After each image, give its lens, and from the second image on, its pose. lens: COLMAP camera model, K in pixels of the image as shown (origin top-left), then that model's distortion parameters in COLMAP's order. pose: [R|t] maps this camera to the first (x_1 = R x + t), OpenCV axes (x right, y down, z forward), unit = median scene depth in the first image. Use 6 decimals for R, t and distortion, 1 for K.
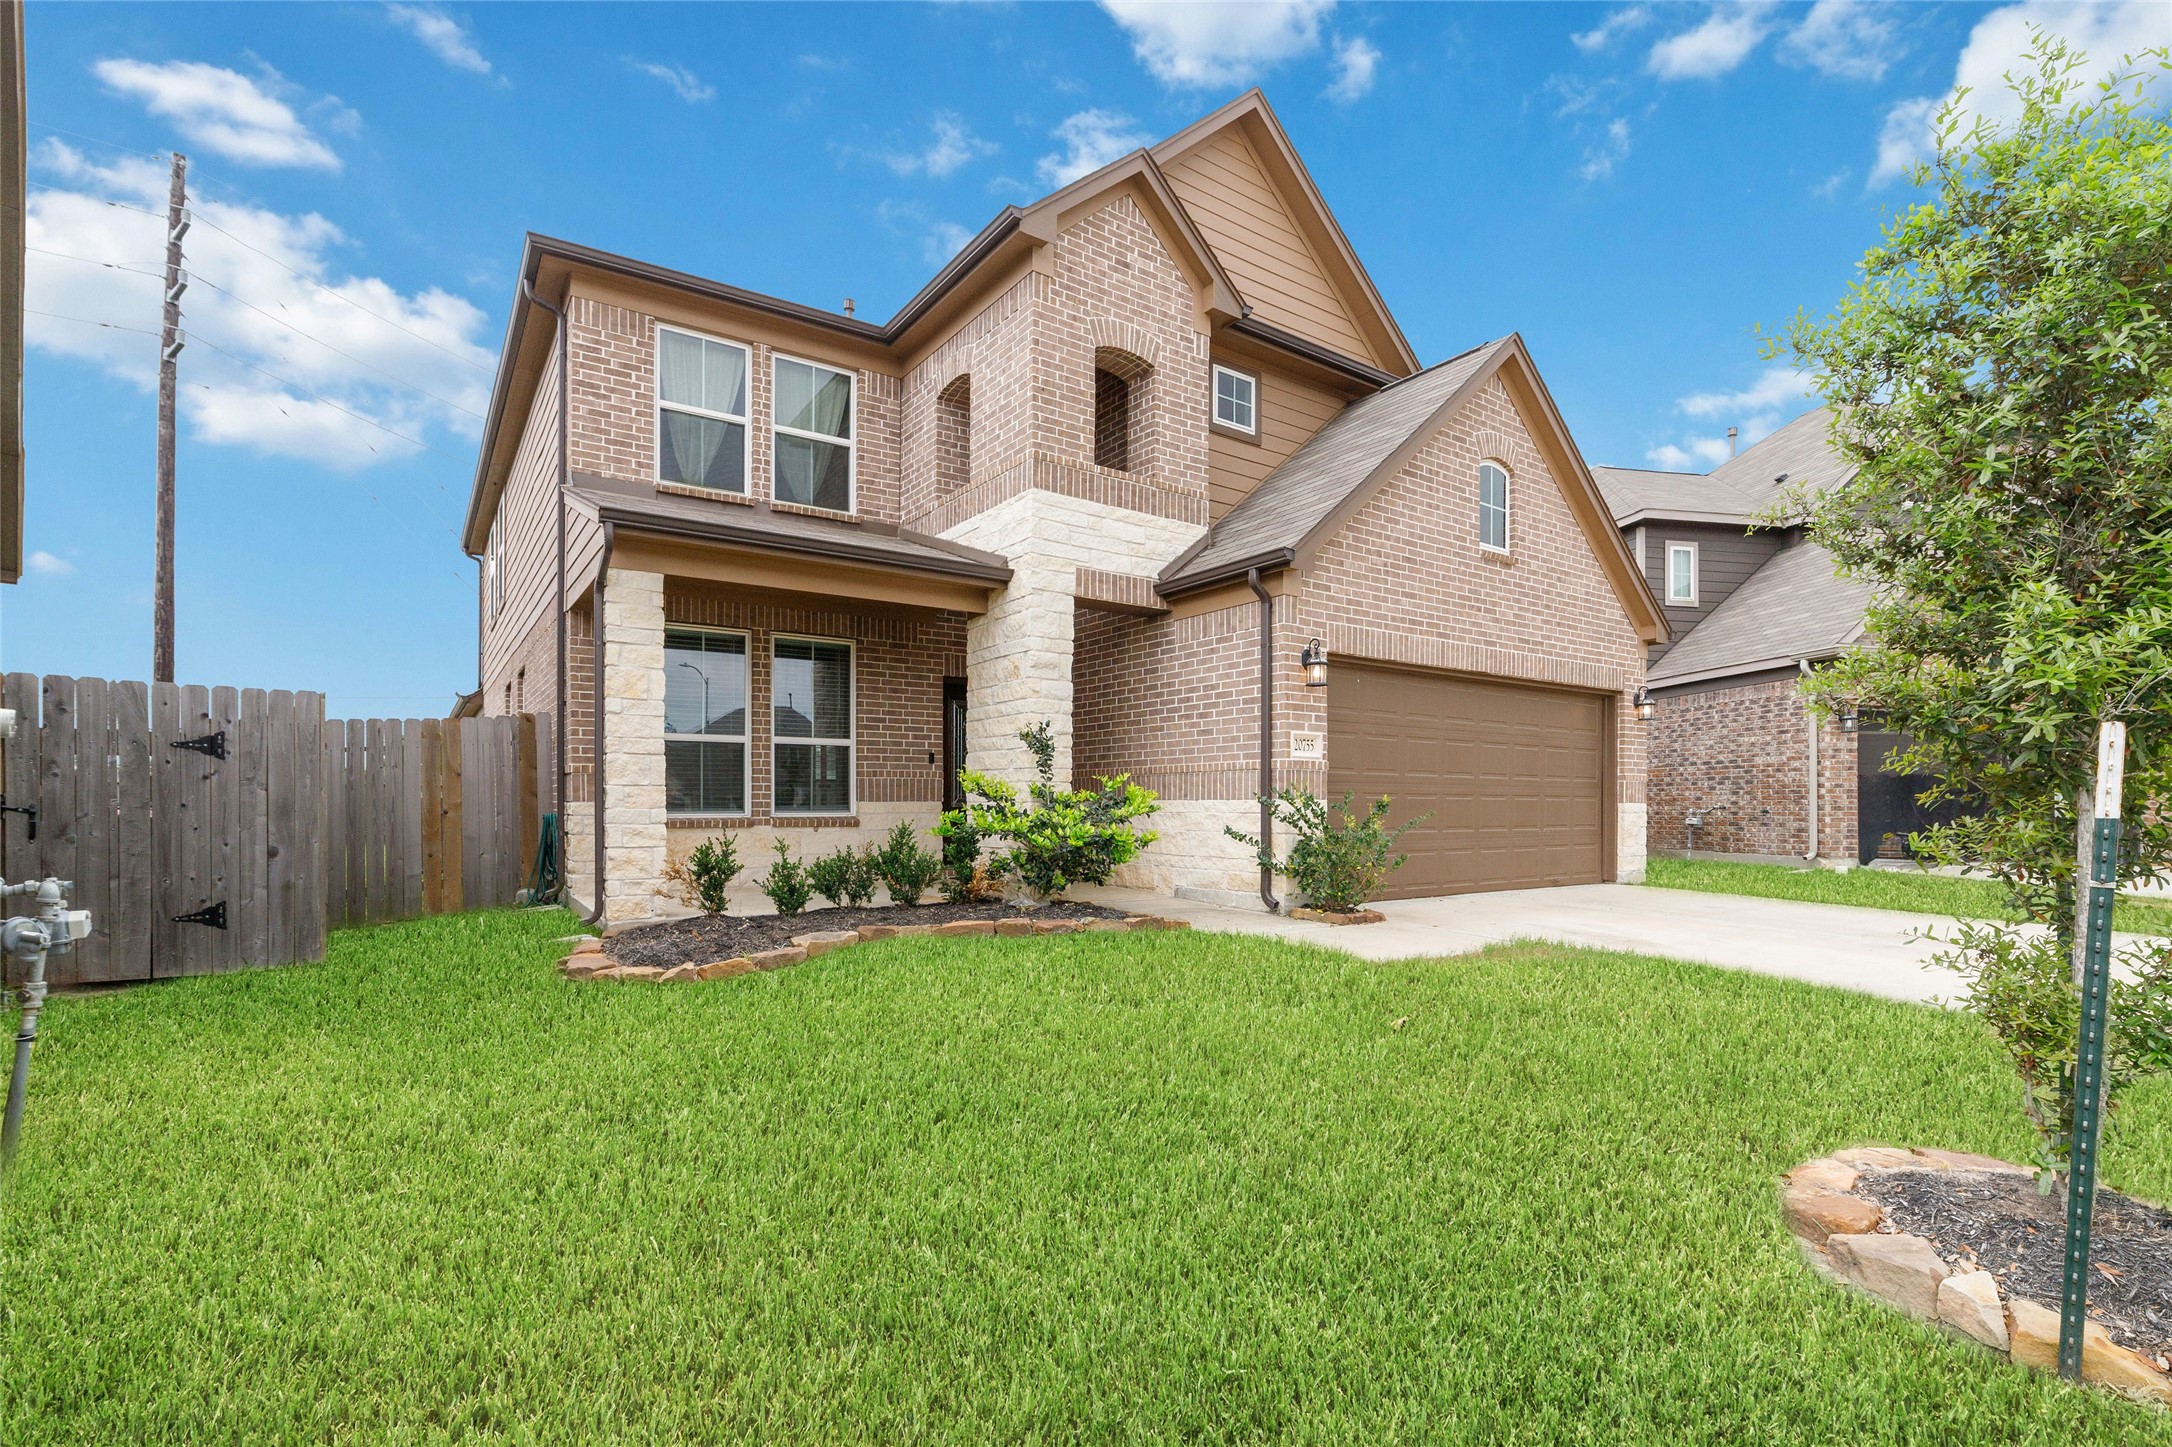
lens RADIAL K [[977.1, 0, 1081.1], [0, 977.1, 798.9], [0, 0, 1]] dist [-0.001915, 0.000285]
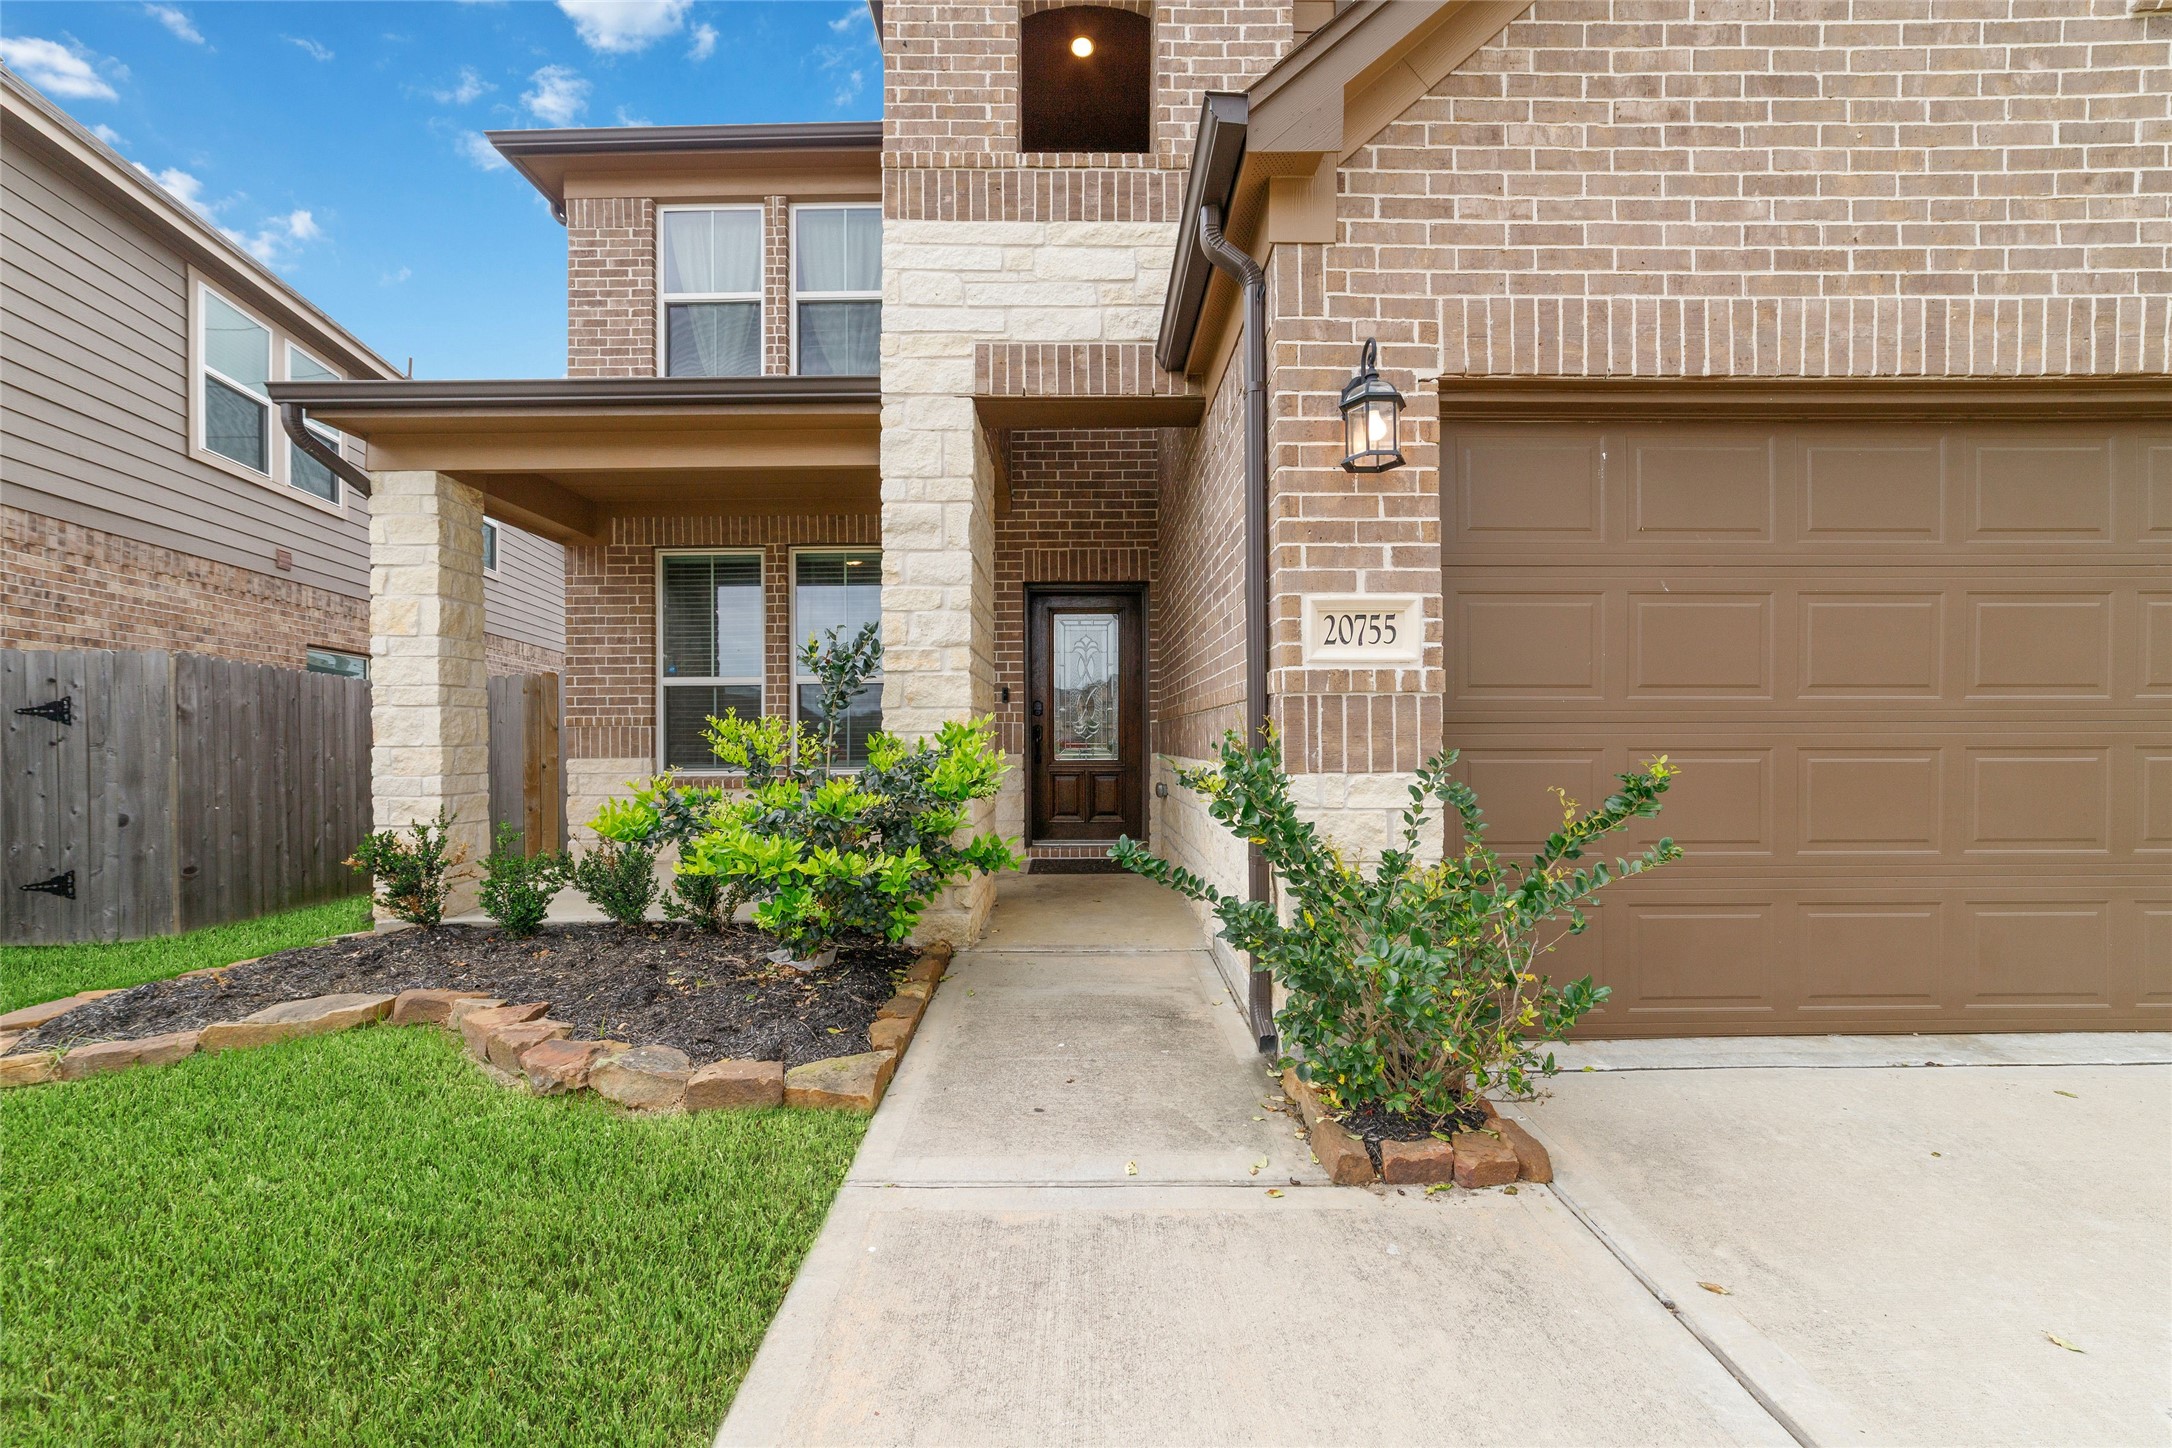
lens RADIAL K [[839.3, 0, 1086.0], [0, 839.3, 724.0], [0, 0, 1]] dist [-0.001197, -0.000083]
pose [[0.822937, -0.015679, -0.567917, 0.298419], [0.010479, 0.999868, -0.012419, -0.014061], [0.568037, 0.004268, 0.822992, 0.612915]]
